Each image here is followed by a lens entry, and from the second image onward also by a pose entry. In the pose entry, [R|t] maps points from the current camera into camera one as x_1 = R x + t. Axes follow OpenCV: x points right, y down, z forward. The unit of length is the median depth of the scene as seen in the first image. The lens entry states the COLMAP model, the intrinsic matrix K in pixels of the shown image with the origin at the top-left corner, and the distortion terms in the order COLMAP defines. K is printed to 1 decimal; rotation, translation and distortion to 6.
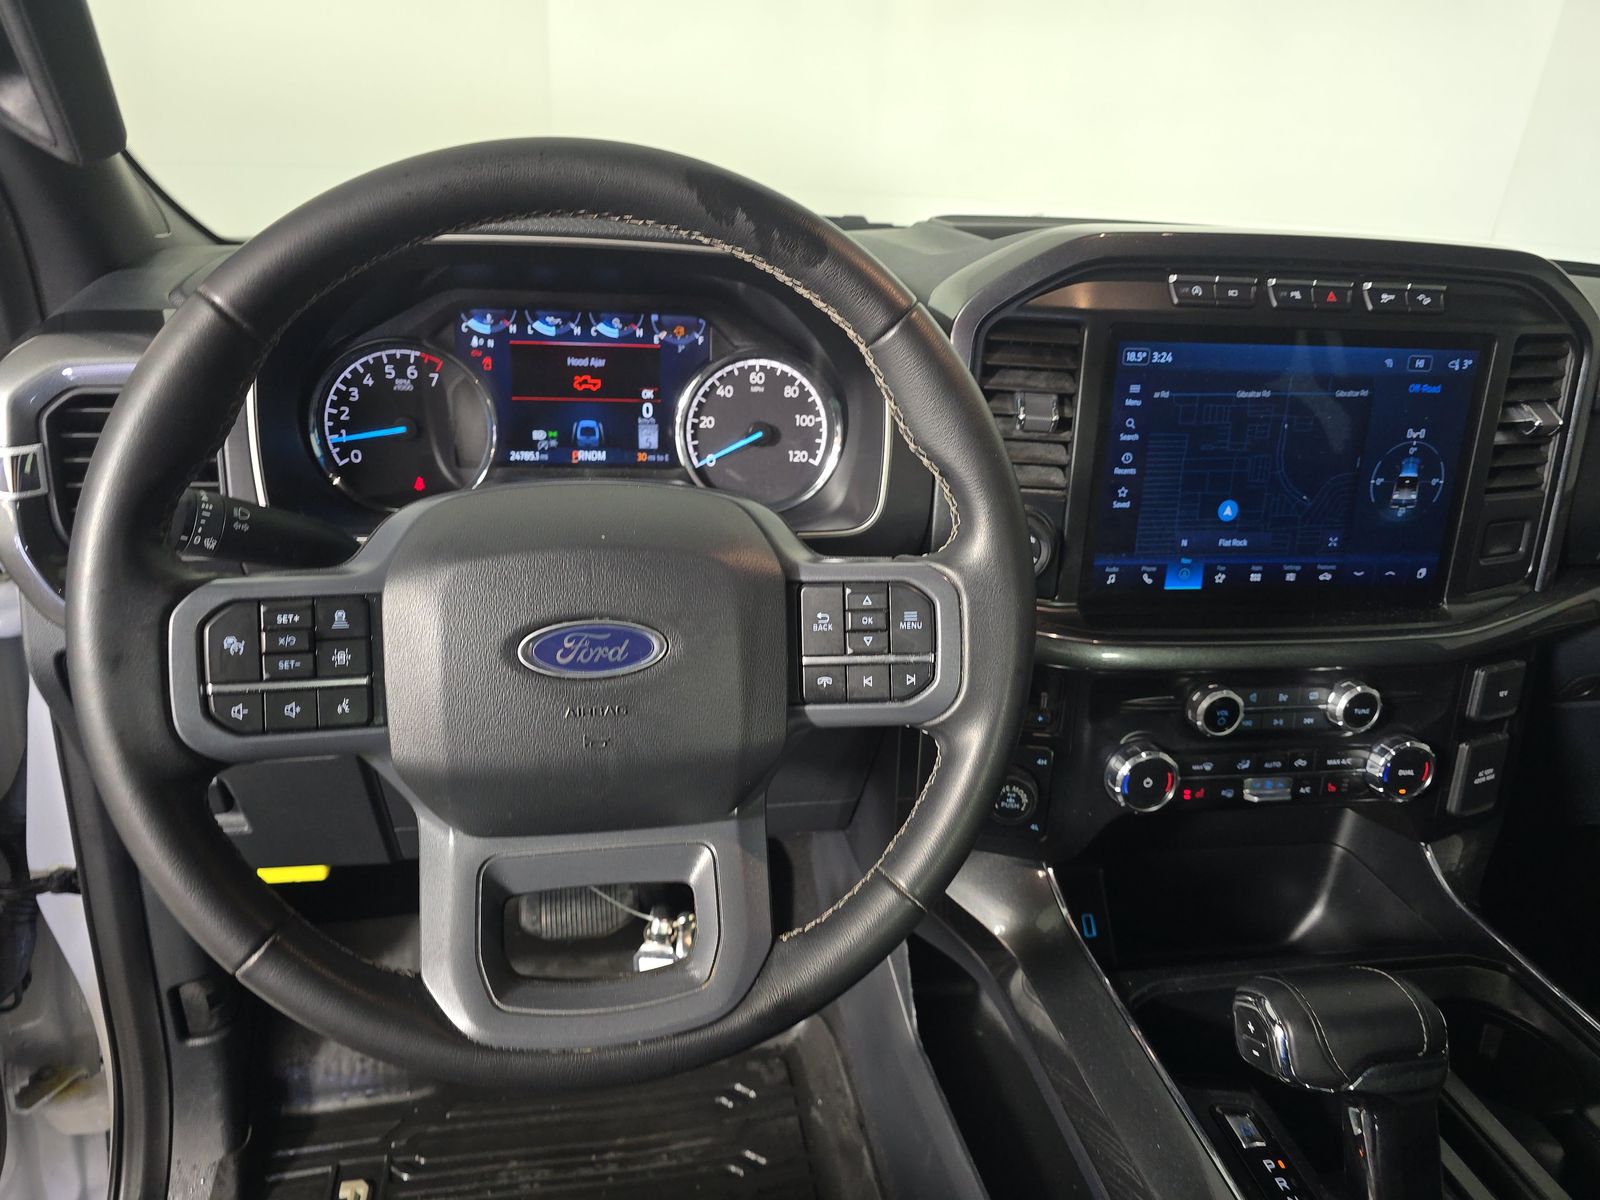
lens RADIAL K [[1132.6, 0, 798.3], [0, 1132.6, 593.3], [0, 0, 1]] dist [0.047715, -0.070046]
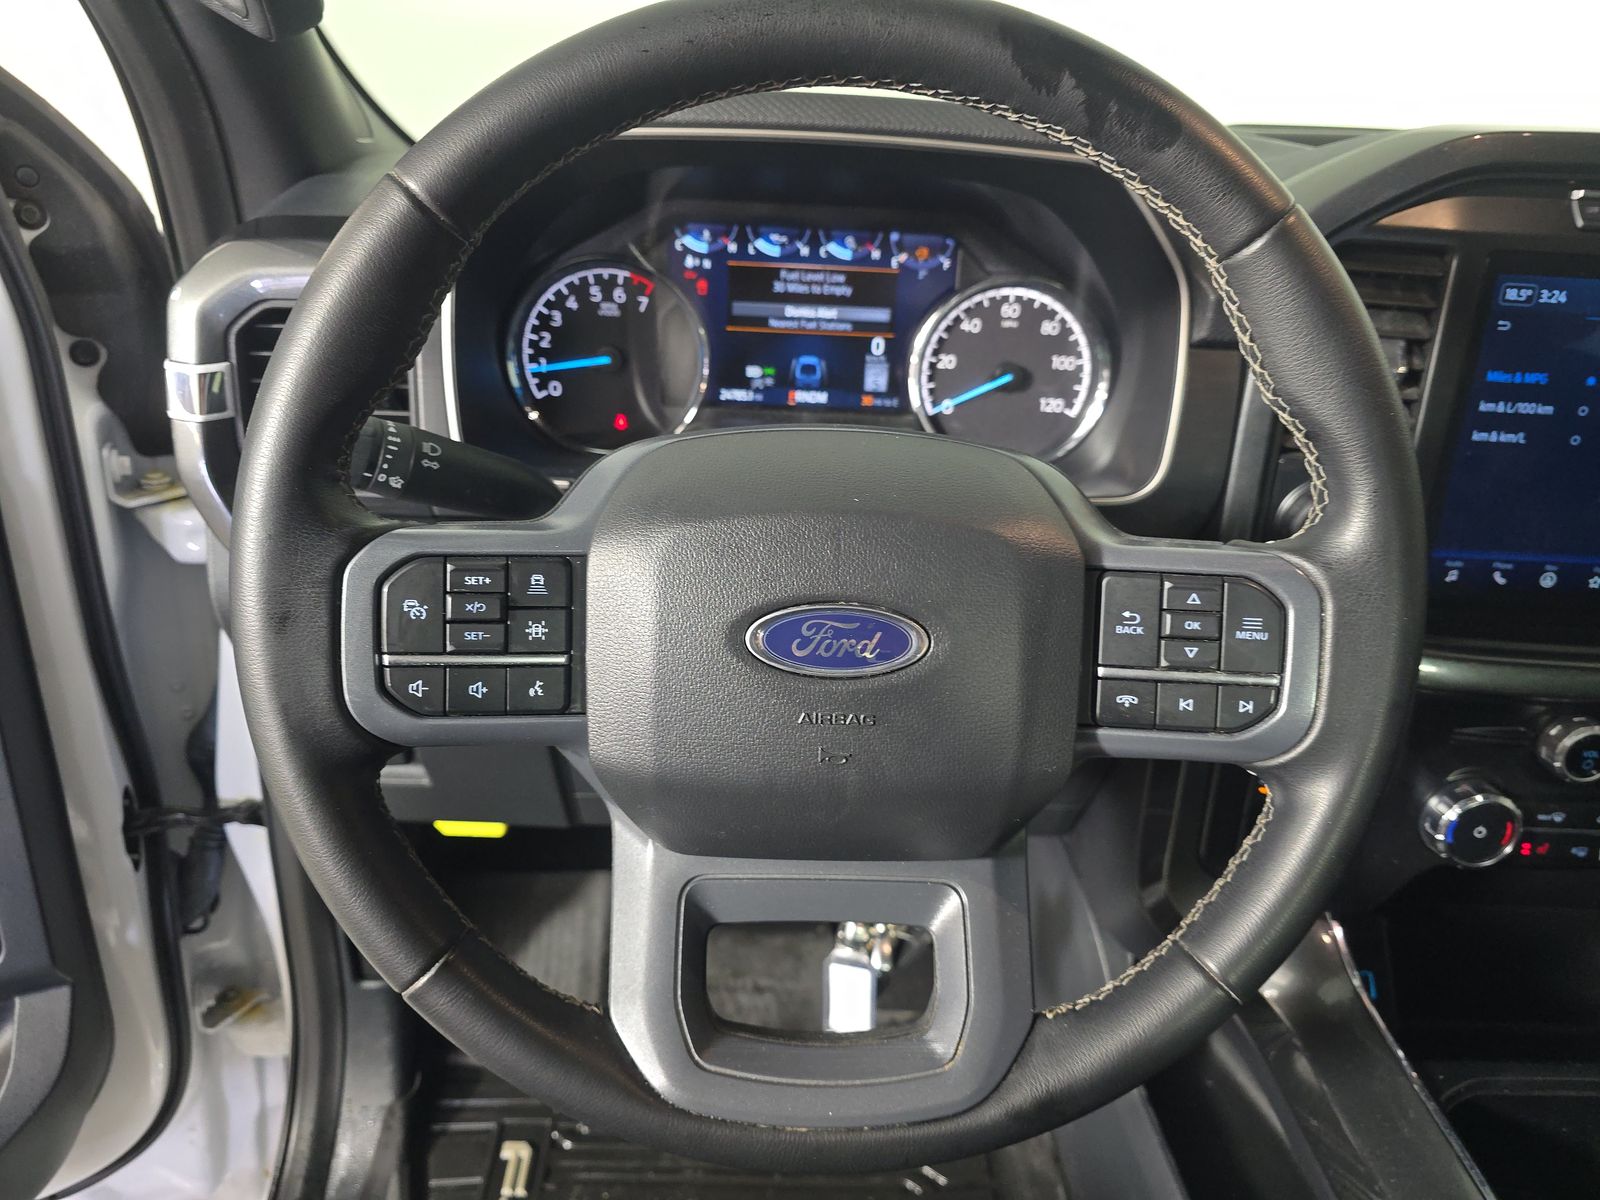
lens RADIAL K [[1151.6, 0, 789.2], [0, 1151.6, 602.5], [0, 0, 1]] dist [0.039421, -0.086721]
pose [[0.986198, 0.063125, -0.153067, -0.056278], [-0.055339, 0.996973, 0.054609, -0.011959], [0.156051, -0.045385, 0.986706, 0.122782]]
